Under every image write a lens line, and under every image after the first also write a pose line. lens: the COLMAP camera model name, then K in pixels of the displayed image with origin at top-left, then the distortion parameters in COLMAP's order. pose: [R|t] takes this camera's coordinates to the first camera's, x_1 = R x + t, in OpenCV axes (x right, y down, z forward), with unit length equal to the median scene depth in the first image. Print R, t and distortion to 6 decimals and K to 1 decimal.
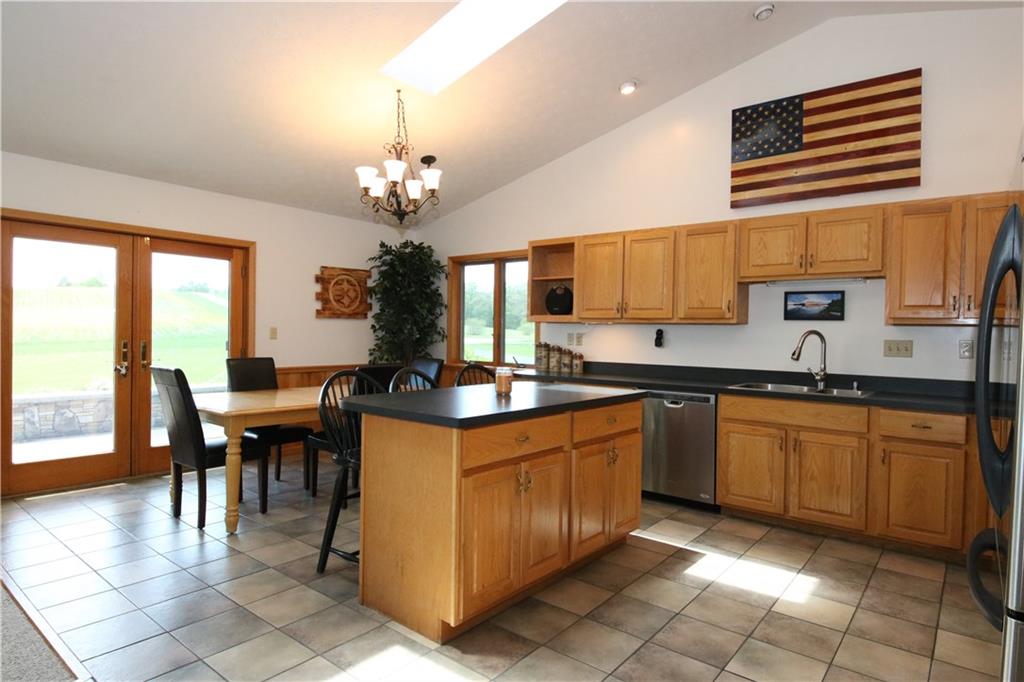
lens RADIAL K [[575.7, 0, 515.1], [0, 575.7, 344.8], [0, 0, 1]] dist [0.029179, -0.033631]
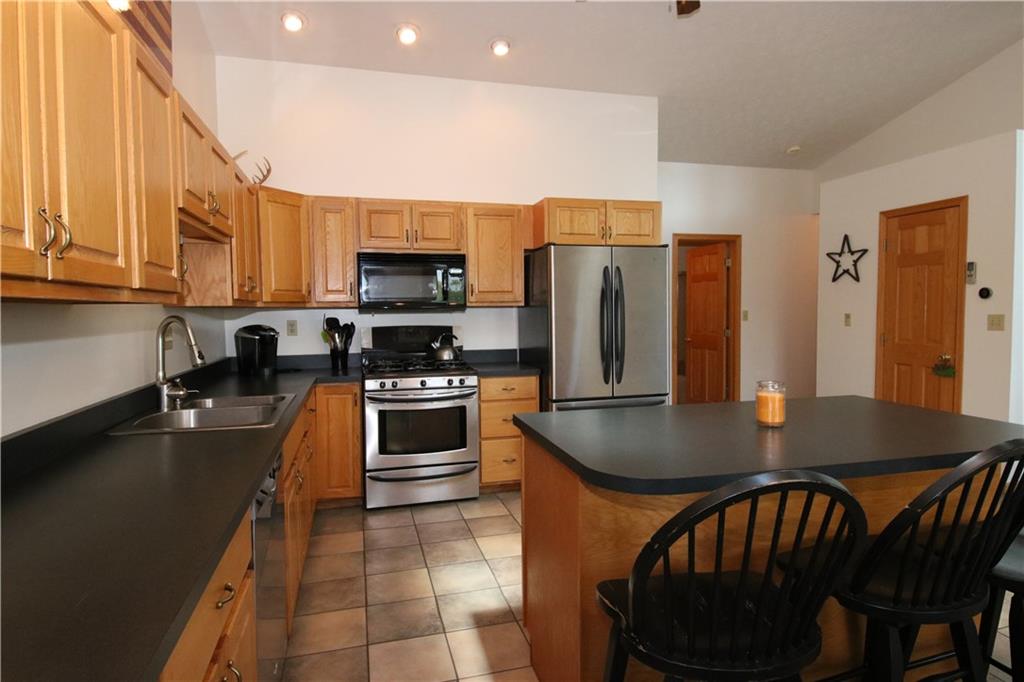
lens RADIAL K [[575.7, 0, 512.6], [0, 575.7, 343.4], [0, 0, 1]] dist [0.029179, -0.033631]
pose [[-0.805901, -0.044577, 0.590369, -0.111470], [0.009846, 0.996014, 0.088647, -0.042372], [-0.591968, 0.077254, -0.802250, 1.126973]]
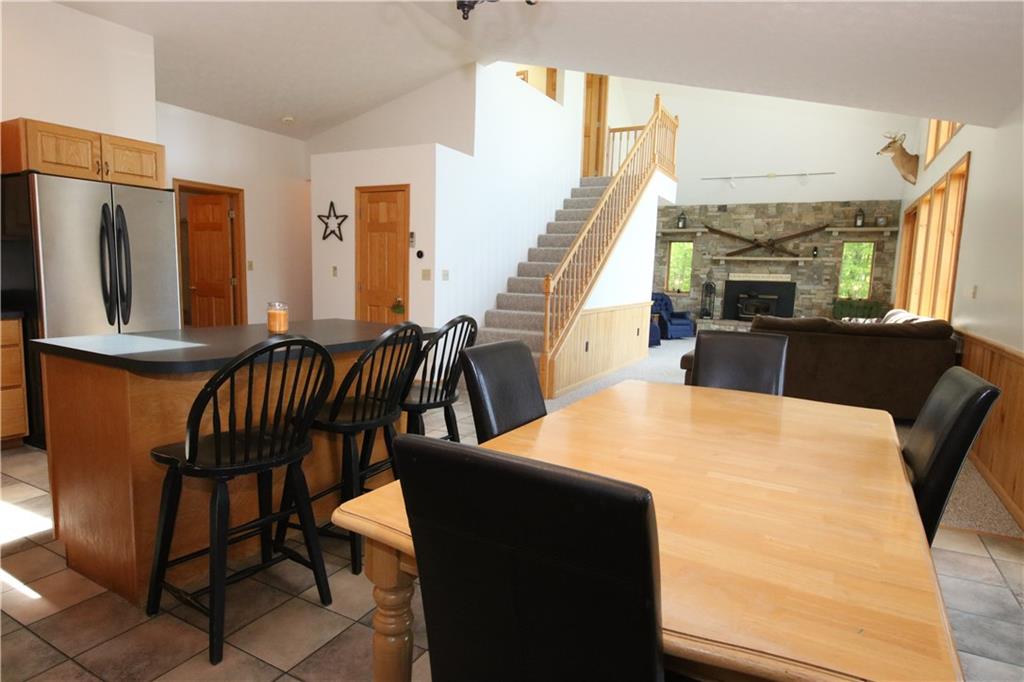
lens RADIAL K [[575.7, 0, 510.3], [0, 575.7, 342.4], [0, 0, 1]] dist [0.029179, -0.033631]
pose [[-0.983652, -0.029583, -0.177633, -0.143732], [-0.054871, 0.988745, 0.139188, -0.029401], [0.171516, 0.146660, -0.974204, 1.291208]]
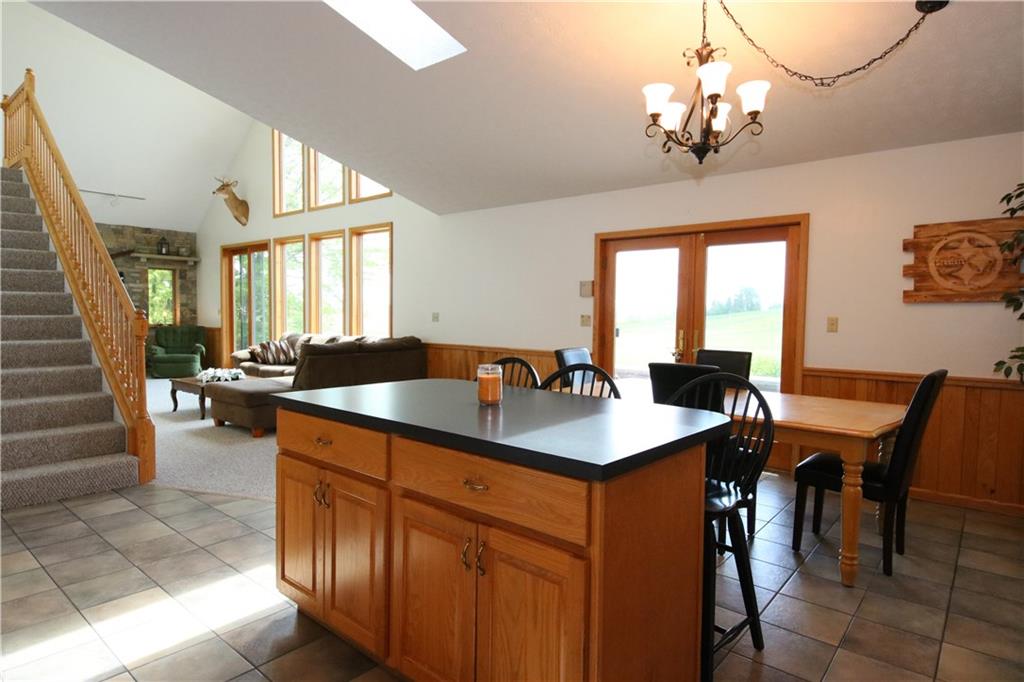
lens RADIAL K [[575.7, 0, 511.6], [0, 575.7, 345.2], [0, 0, 1]] dist [0.029179, -0.033631]
pose [[-0.027858, 0.033078, -0.999064, 0.447700], [-0.037582, 0.998711, 0.034114, -0.003563], [0.998905, 0.038498, -0.026579, 0.701837]]
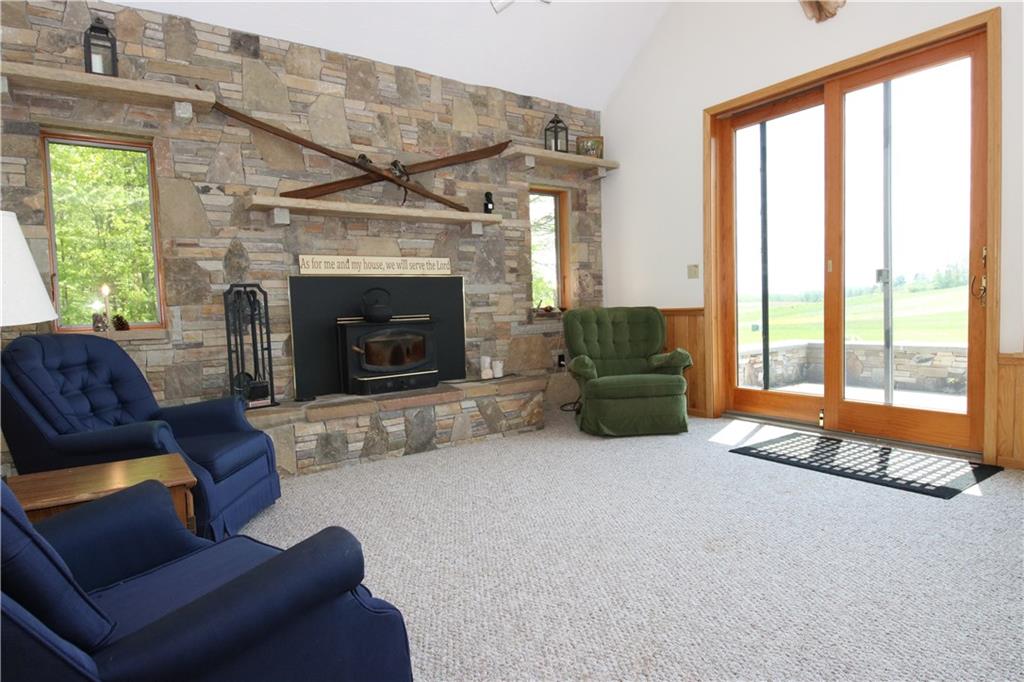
lens RADIAL K [[575.7, 0, 516.1], [0, 575.7, 343.1], [0, 0, 1]] dist [0.029179, -0.033631]
pose [[-0.278375, 0.050699, -0.959133, -0.845486], [0.006411, 0.998682, 0.050929, 0.059021], [0.960451, 0.008028, -0.278333, -0.593782]]
